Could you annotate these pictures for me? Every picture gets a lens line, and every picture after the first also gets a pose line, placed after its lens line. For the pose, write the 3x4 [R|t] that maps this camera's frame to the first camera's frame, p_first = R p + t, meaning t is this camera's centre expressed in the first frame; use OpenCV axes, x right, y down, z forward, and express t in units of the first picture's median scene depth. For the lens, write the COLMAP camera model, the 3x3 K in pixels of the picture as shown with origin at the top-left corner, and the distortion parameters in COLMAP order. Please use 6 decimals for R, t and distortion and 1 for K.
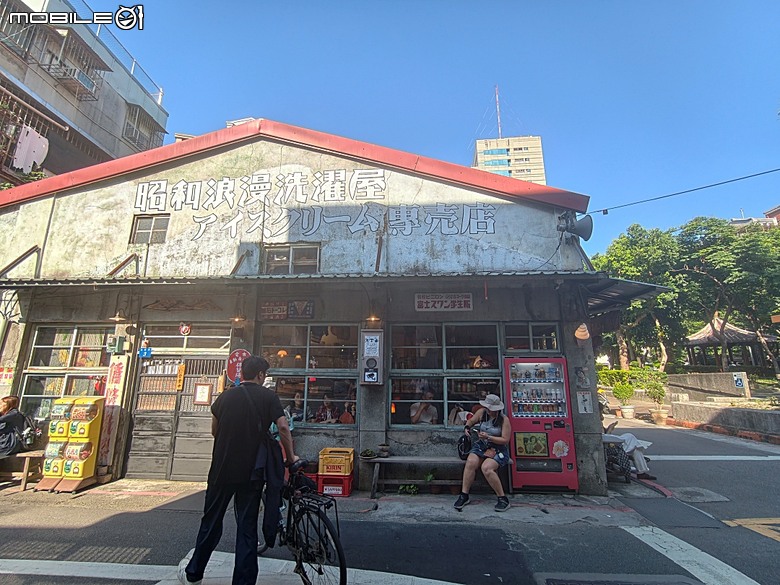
lens RADIAL K [[353.4, 0, 397.8], [0, 353.4, 286.2], [0, 0, 1]] dist [-0.012651, 0.004573]
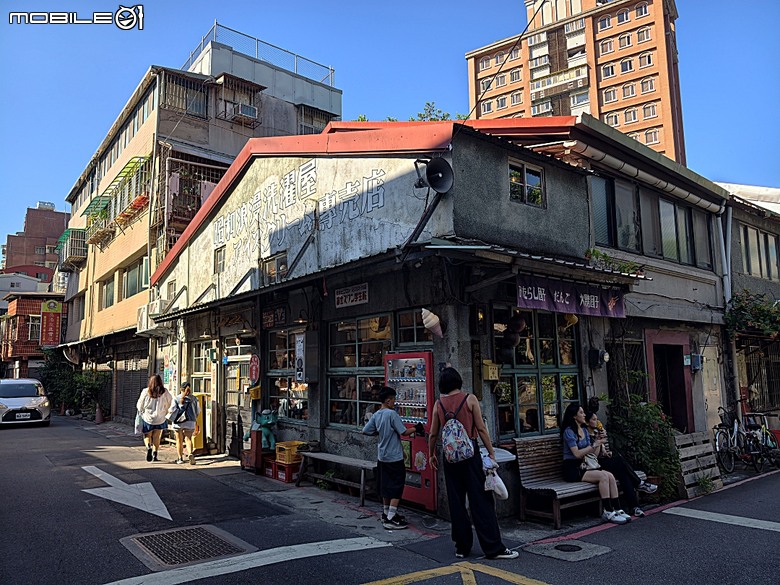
lens RADIAL K [[555.4, 0, 390.3], [0, 555.4, 295.0], [0, 0, 1]] dist [0.064313, -0.007974]
pose [[0.674329, -0.116299, -0.729216, 1.127145], [0.191879, 0.981195, 0.020950, 0.029088], [0.713066, -0.154048, 0.683963, 0.082698]]
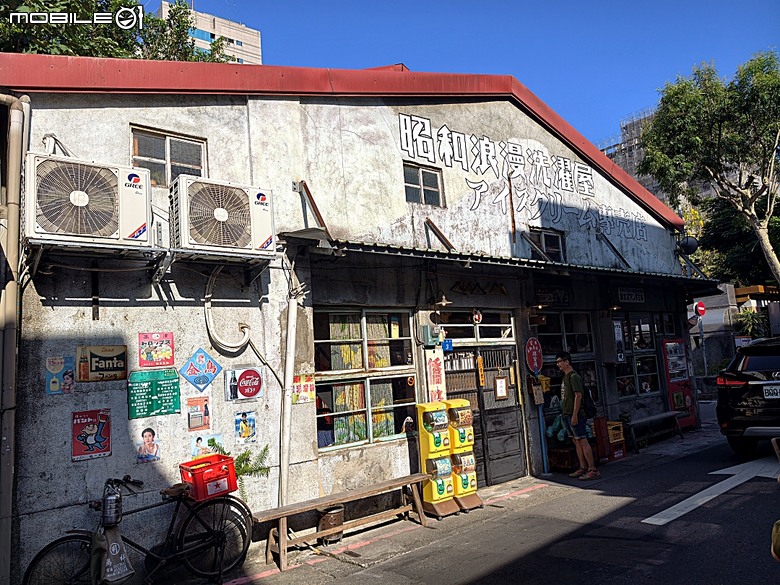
lens RADIAL K [[555.4, 0, 364.2], [0, 555.4, 293.0], [0, 0, 1]] dist [0.064313, -0.007974]
pose [[0.732251, 0.033512, 0.680210, -1.672908], [-0.091238, 0.994612, 0.049216, 0.022780], [-0.674896, -0.098099, 0.731363, 0.192141]]
